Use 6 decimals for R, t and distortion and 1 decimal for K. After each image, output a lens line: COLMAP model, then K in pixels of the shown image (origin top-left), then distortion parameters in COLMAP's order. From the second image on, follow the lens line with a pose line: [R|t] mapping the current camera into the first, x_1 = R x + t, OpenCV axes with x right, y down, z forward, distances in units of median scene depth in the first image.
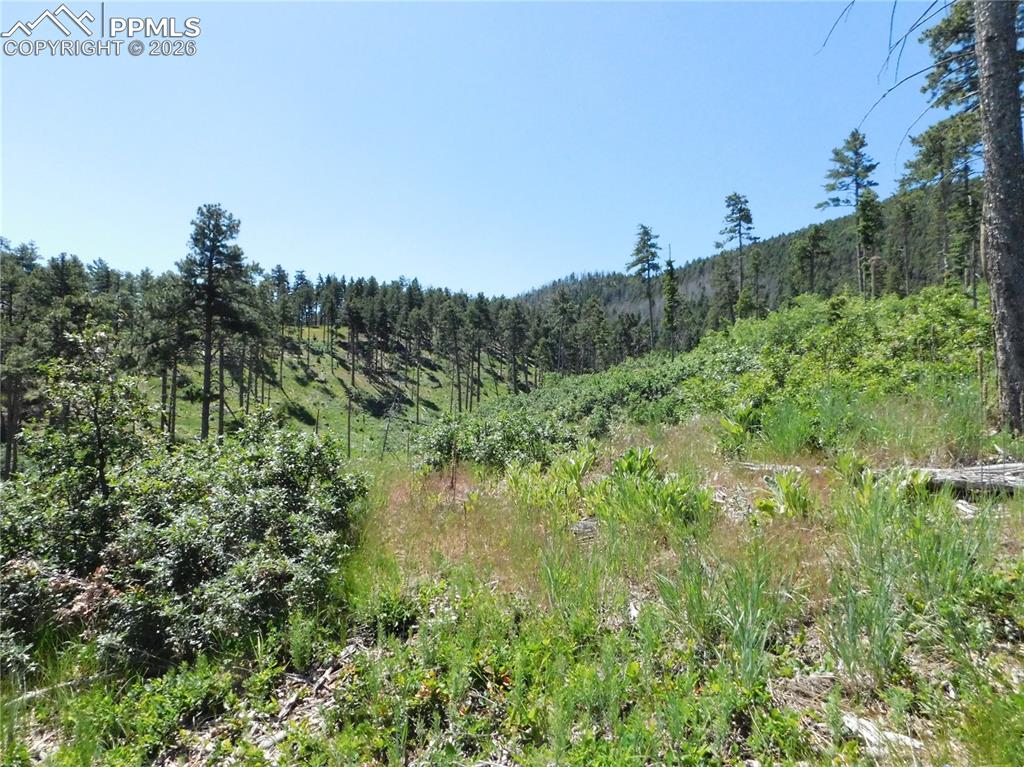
lens RADIAL K [[674.4, 0, 512.9], [0, 674.4, 374.8], [0, 0, 1]] dist [-0.073372, 0.055247]
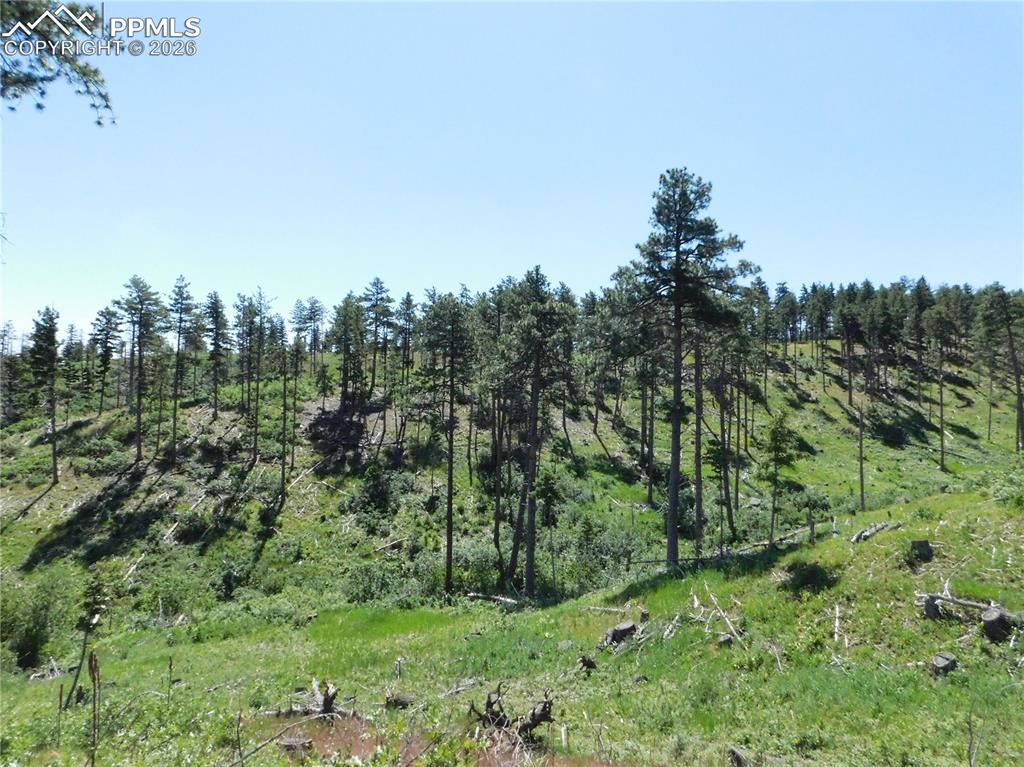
lens RADIAL K [[674.4, 0, 516.7], [0, 674.4, 385.7], [0, 0, 1]] dist [-0.073372, 0.055247]
pose [[0.773522, -0.034174, -0.632848, -0.060830], [0.019751, 0.999360, -0.029823, 0.013787], [0.633462, 0.010570, 0.773702, 0.153664]]
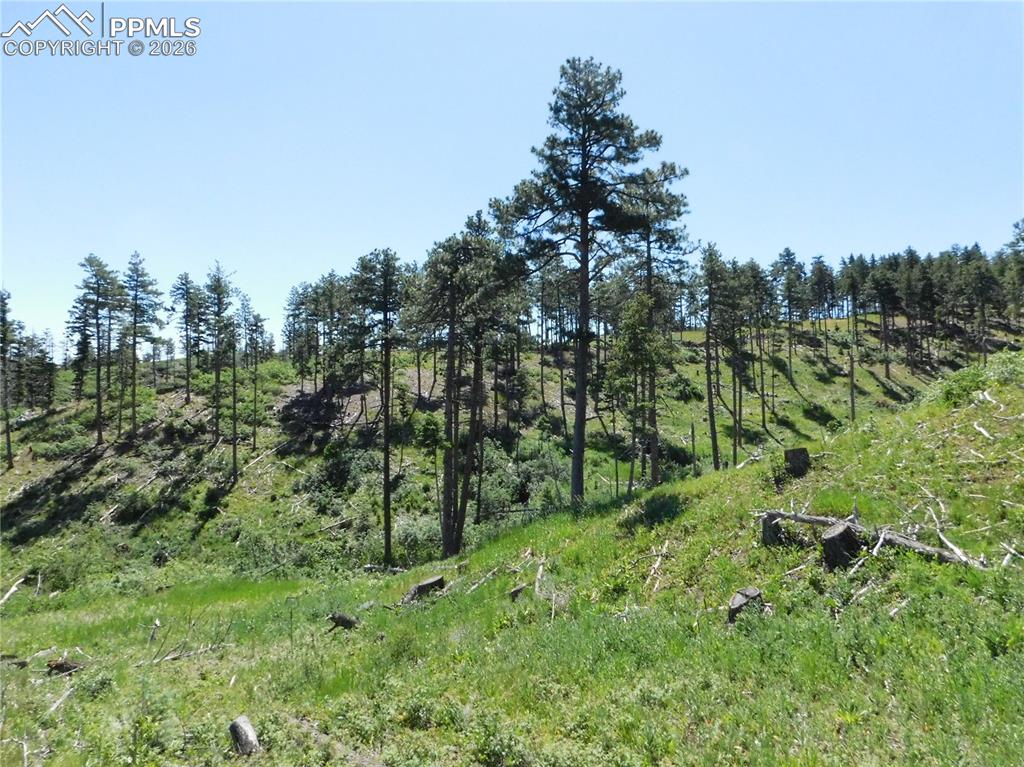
lens RADIAL K [[674.4, 0, 516.3], [0, 674.4, 384.3], [0, 0, 1]] dist [-0.073372, 0.055247]
pose [[0.718295, -0.061538, -0.693012, -0.029920], [0.048614, 0.998085, -0.038240, 0.057029], [0.694038, -0.006223, 0.719912, 0.274040]]
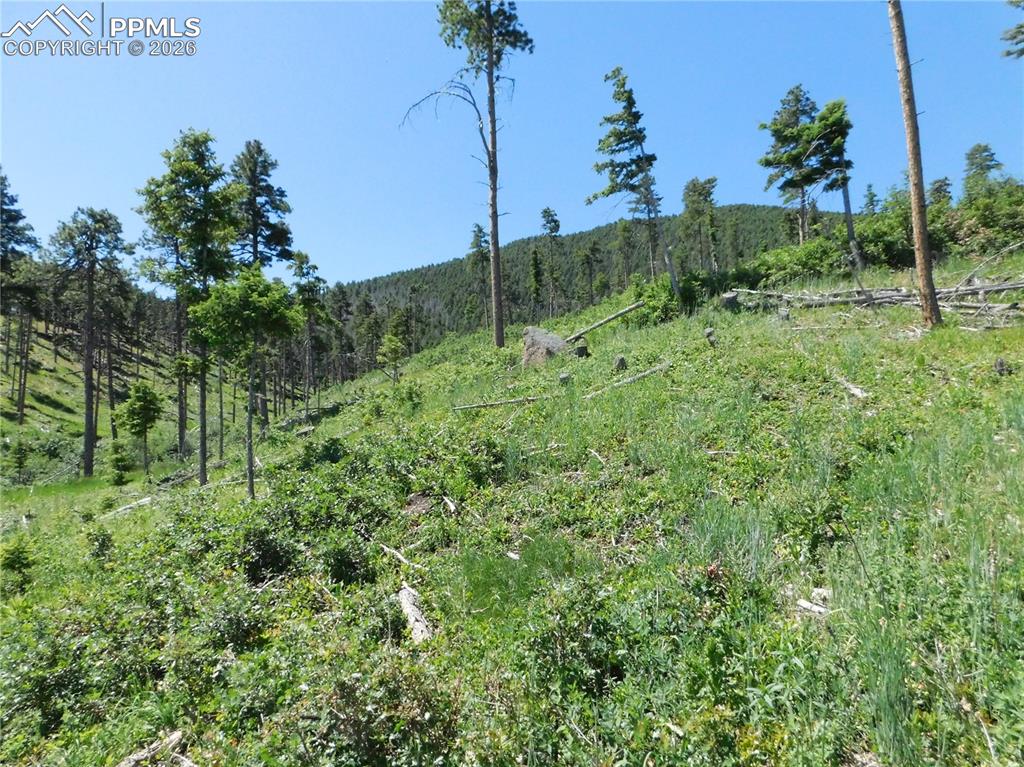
lens RADIAL K [[674.4, 0, 512.5], [0, 674.4, 384.2], [0, 0, 1]] dist [-0.073372, 0.055247]
pose [[0.856055, 0.004500, 0.516864, -0.377577], [0.009452, 0.999659, -0.024359, 0.096657], [-0.516798, 0.025738, 0.855721, -0.067264]]
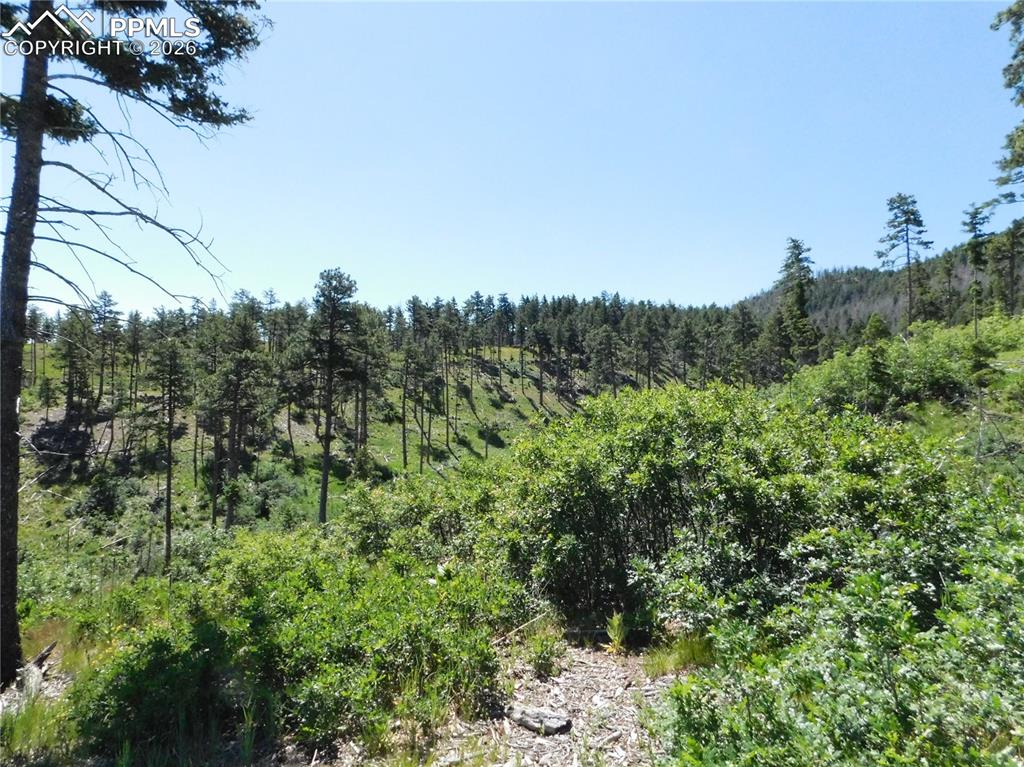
lens RADIAL K [[674.4, 0, 516.0], [0, 674.4, 383.1], [0, 0, 1]] dist [-0.073372, 0.055247]
pose [[0.942180, -0.019911, -0.334514, 0.136619], [0.020395, 0.999790, -0.002066, -0.029606], [0.334485, -0.004876, 0.942389, 0.007016]]
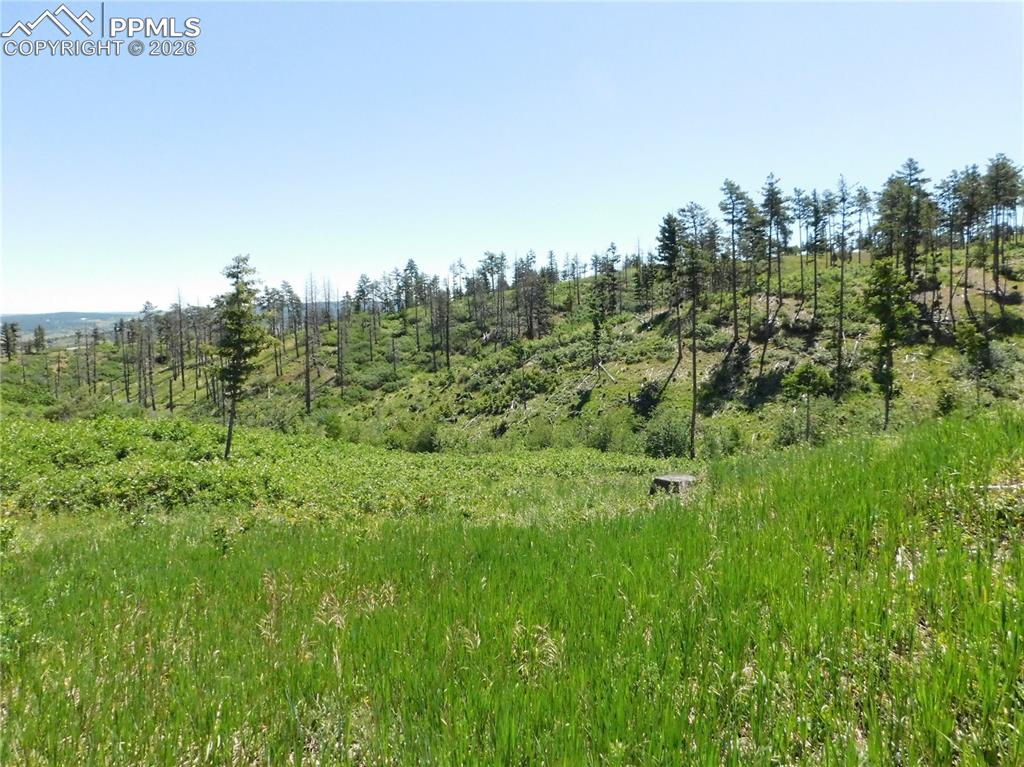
lens RADIAL K [[674.4, 0, 515.6], [0, 674.4, 384.1], [0, 0, 1]] dist [-0.073372, 0.055247]
pose [[0.334381, 0.040165, -0.941582, -0.137910], [0.063779, 0.995837, 0.065129, 0.054626], [0.940277, -0.081831, 0.330428, -0.146279]]
